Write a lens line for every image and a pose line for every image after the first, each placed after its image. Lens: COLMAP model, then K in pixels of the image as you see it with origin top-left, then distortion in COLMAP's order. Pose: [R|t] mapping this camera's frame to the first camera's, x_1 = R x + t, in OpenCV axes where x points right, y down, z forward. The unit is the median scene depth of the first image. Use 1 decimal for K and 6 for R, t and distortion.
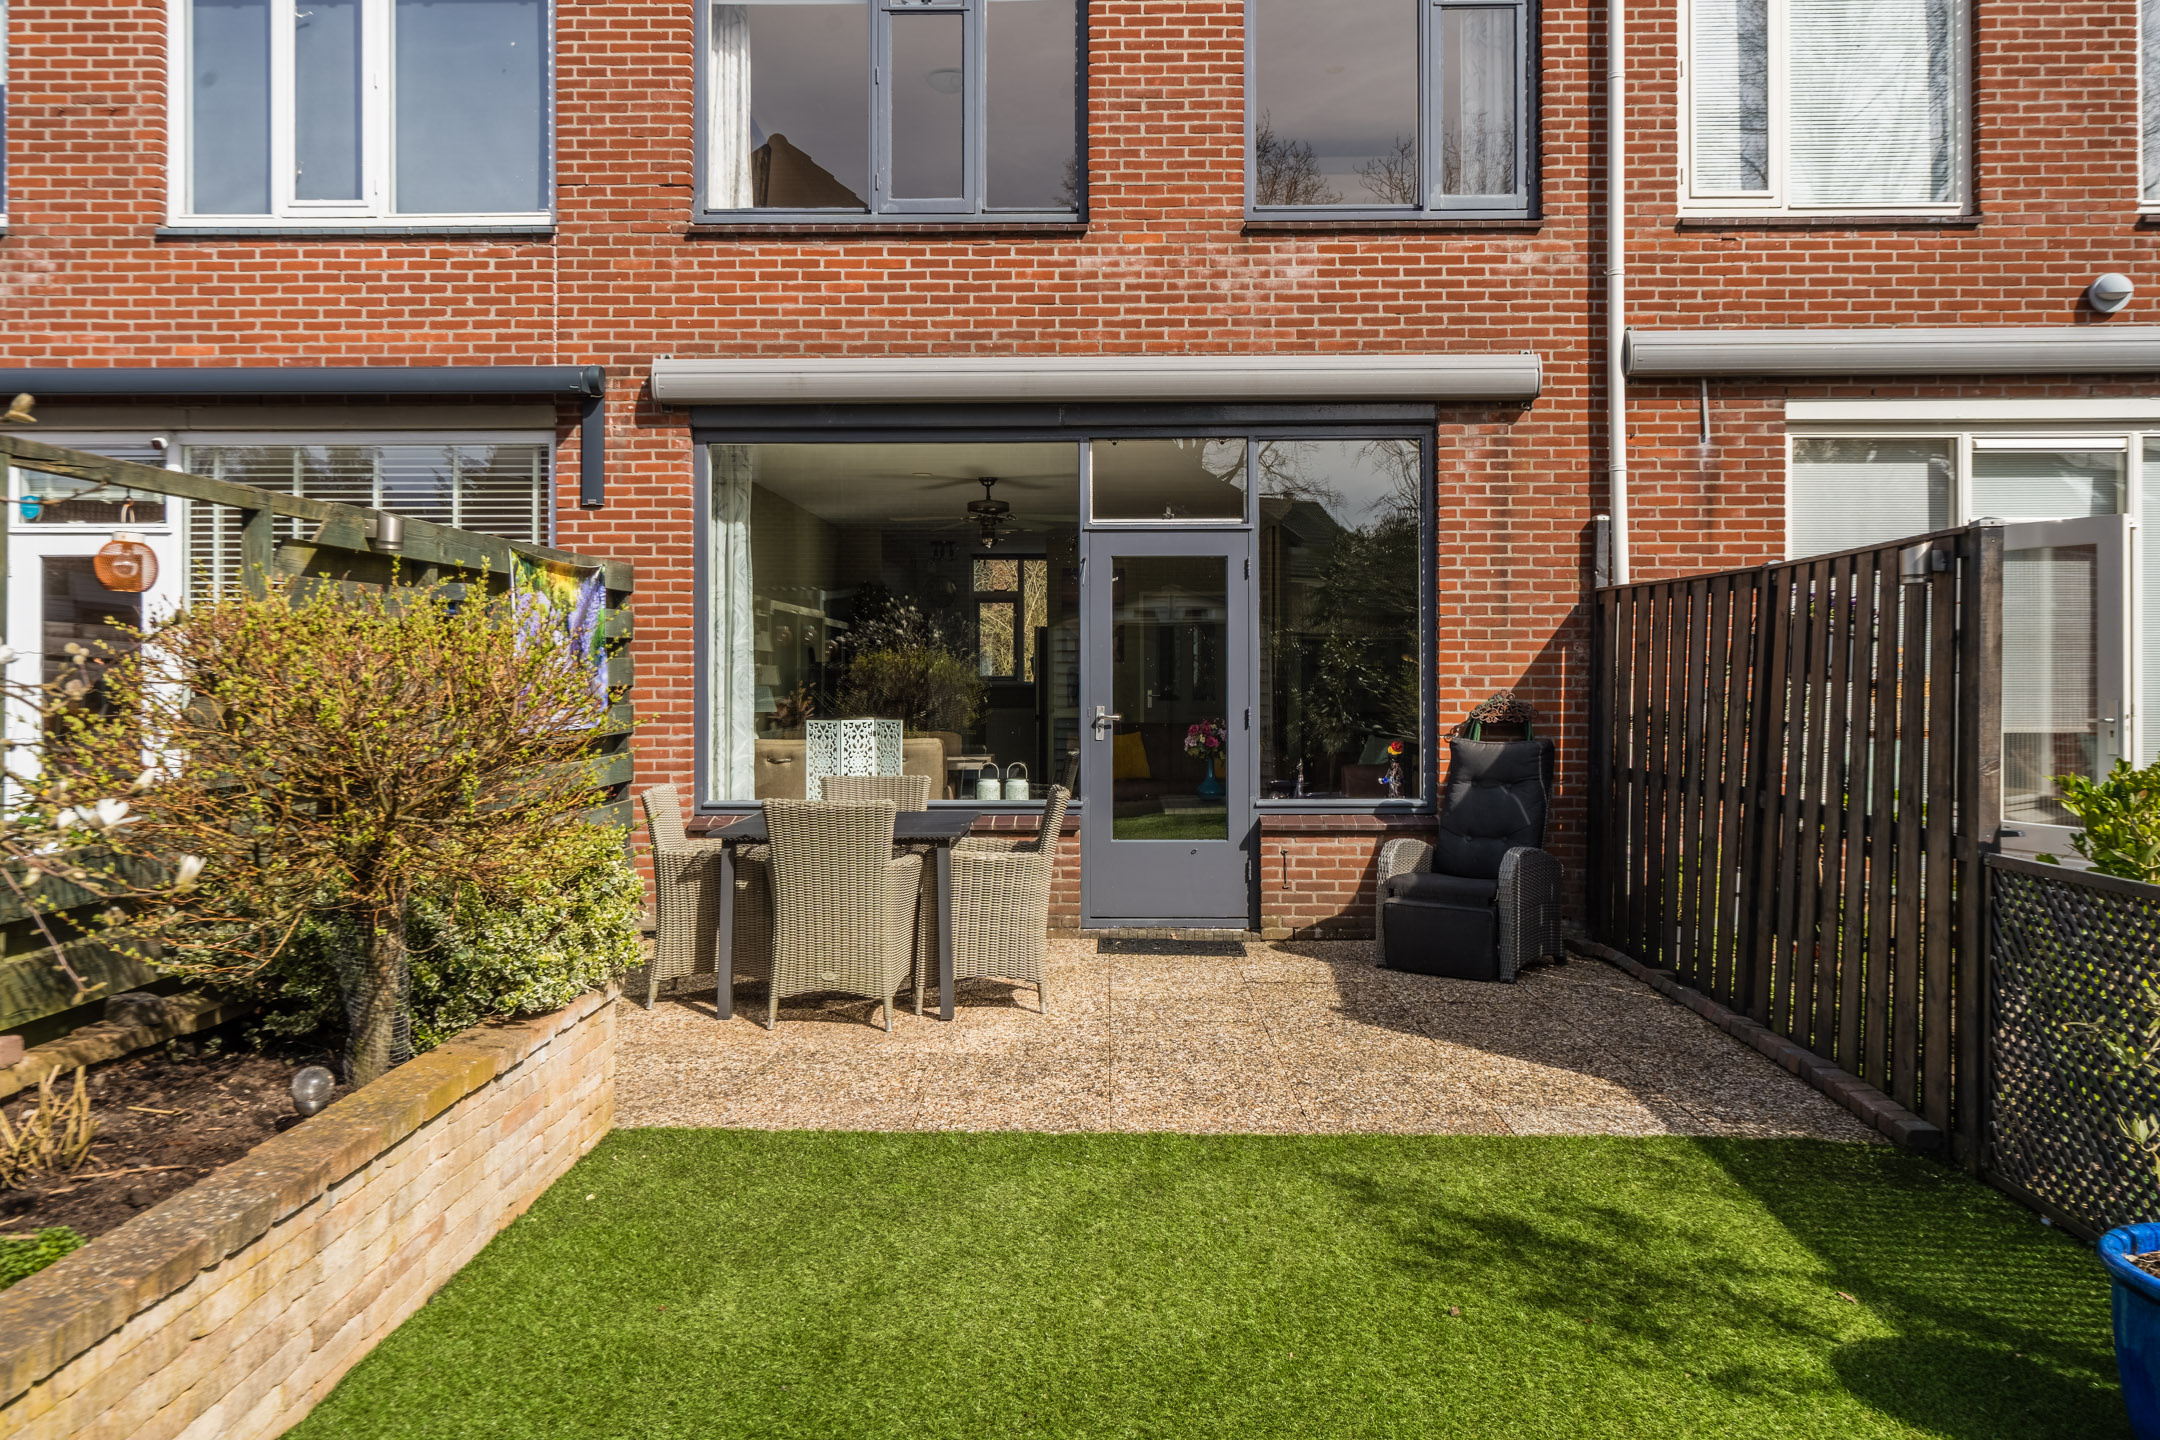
lens RADIAL K [[1457.1, 0, 998.7], [0, 1457.1, 713.1], [0, 0, 1]] dist [0.016204, -0.003047]
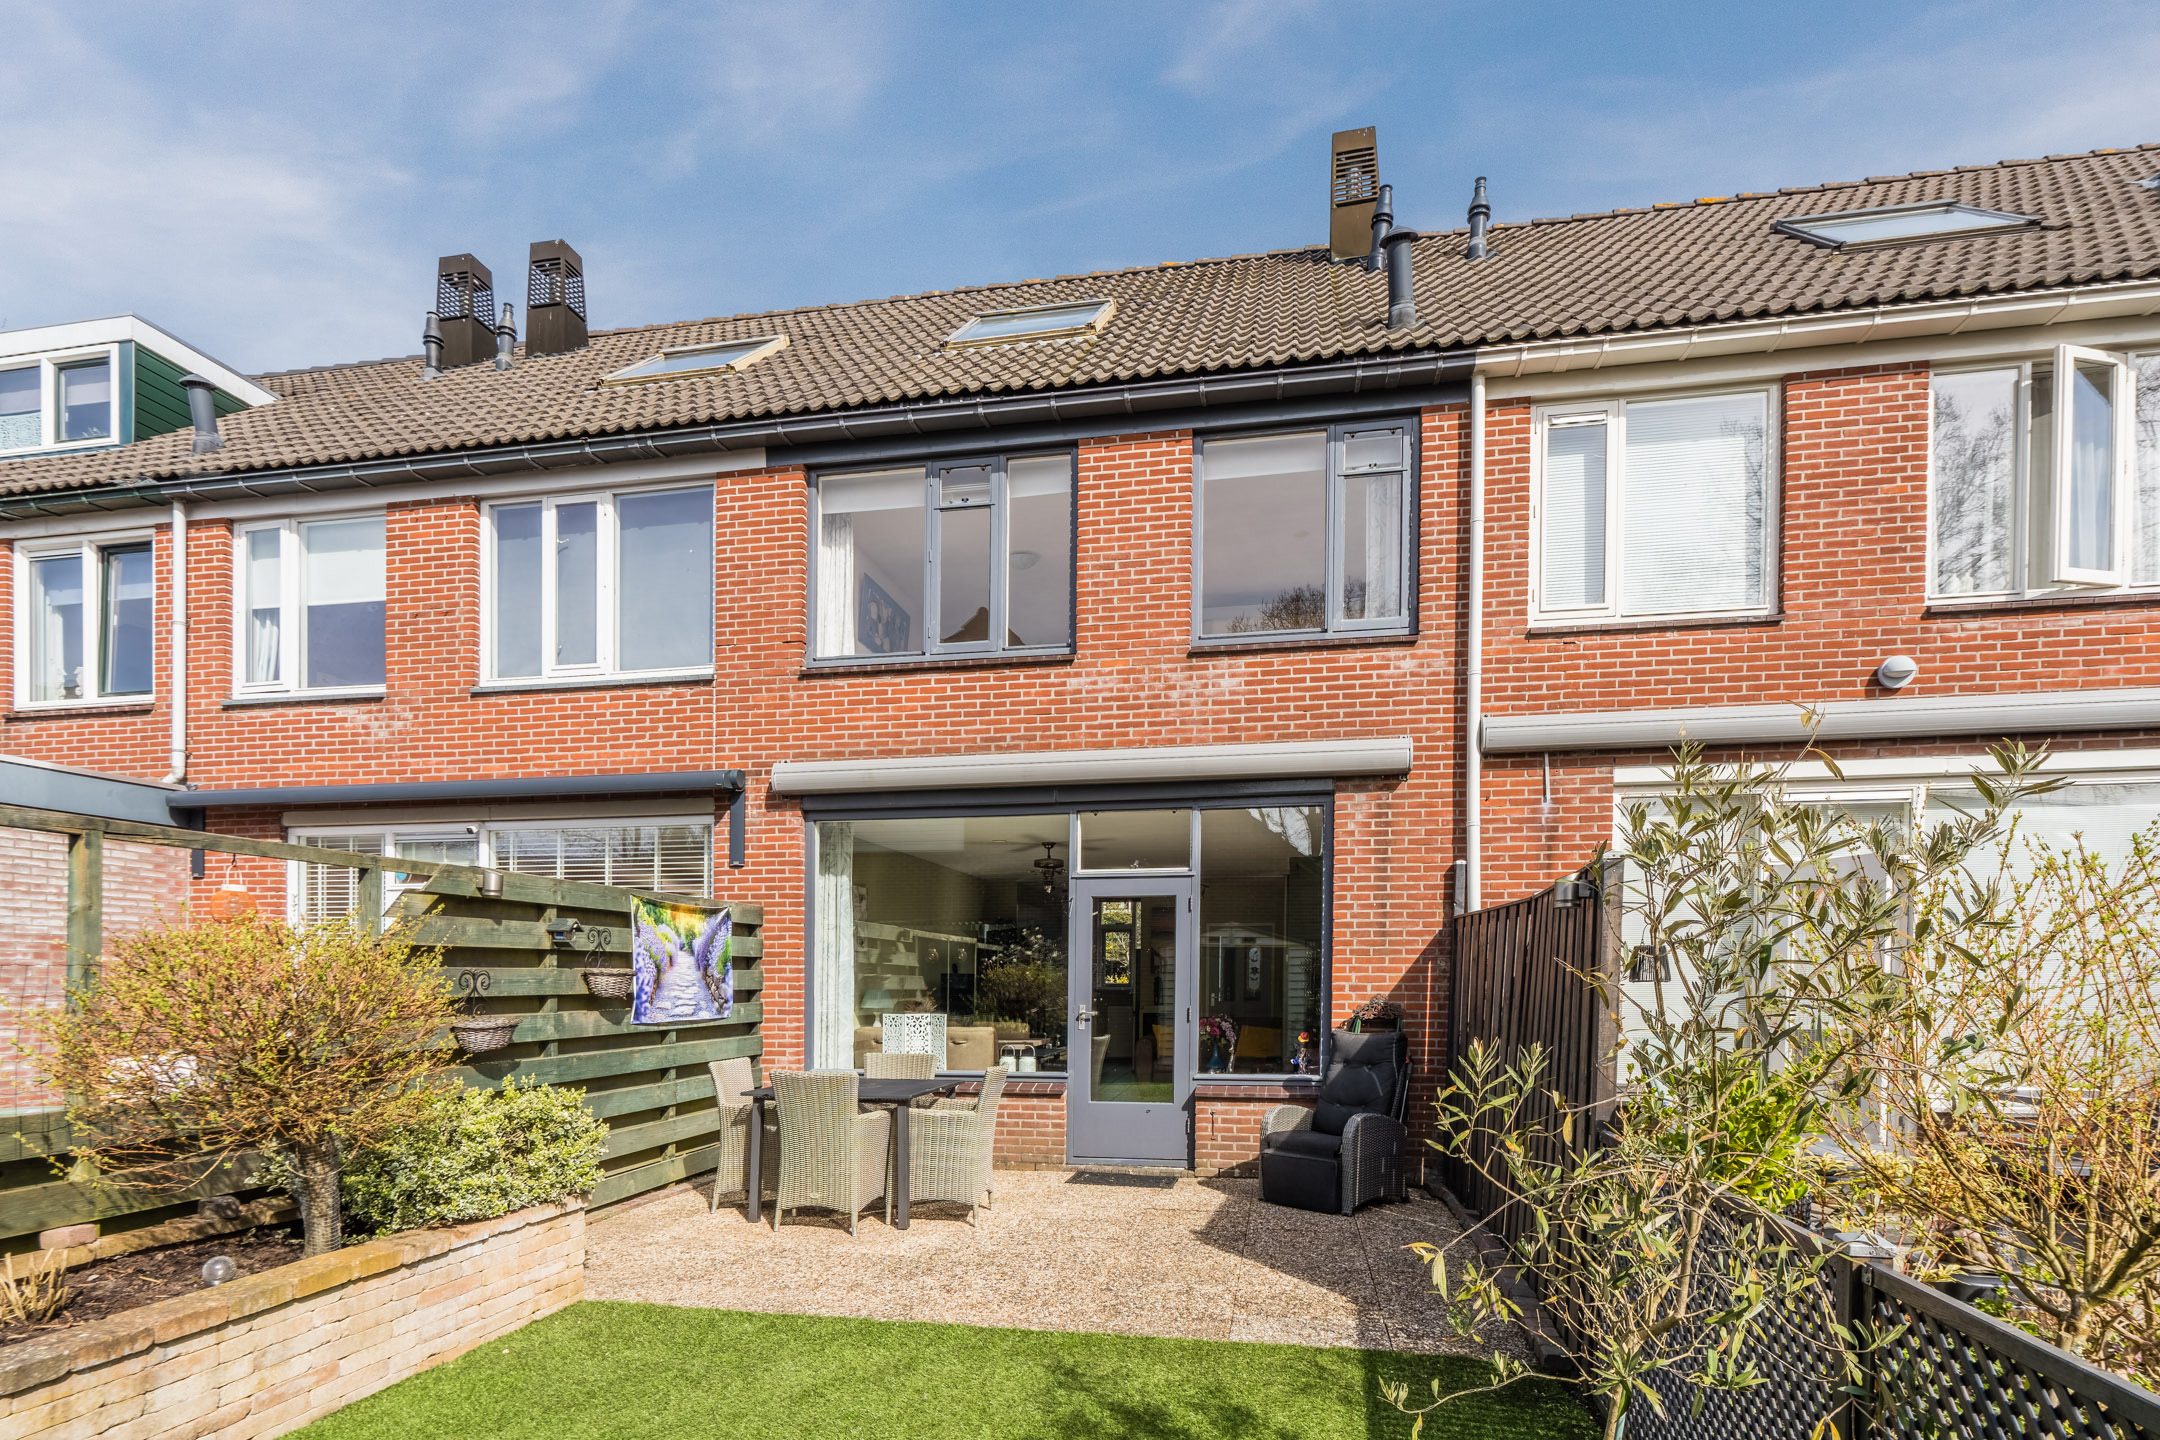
lens RADIAL K [[982.5, 0, 1048.3], [0, 982.5, 1032.6], [0, 0, 1]] dist [0.004100, 0.000250]
pose [[0.988586, 0.008900, -0.150397, 0.179146], [-0.005276, 0.999686, 0.024476, -0.000948], [0.150568, -0.023403, 0.988323, 0.070945]]
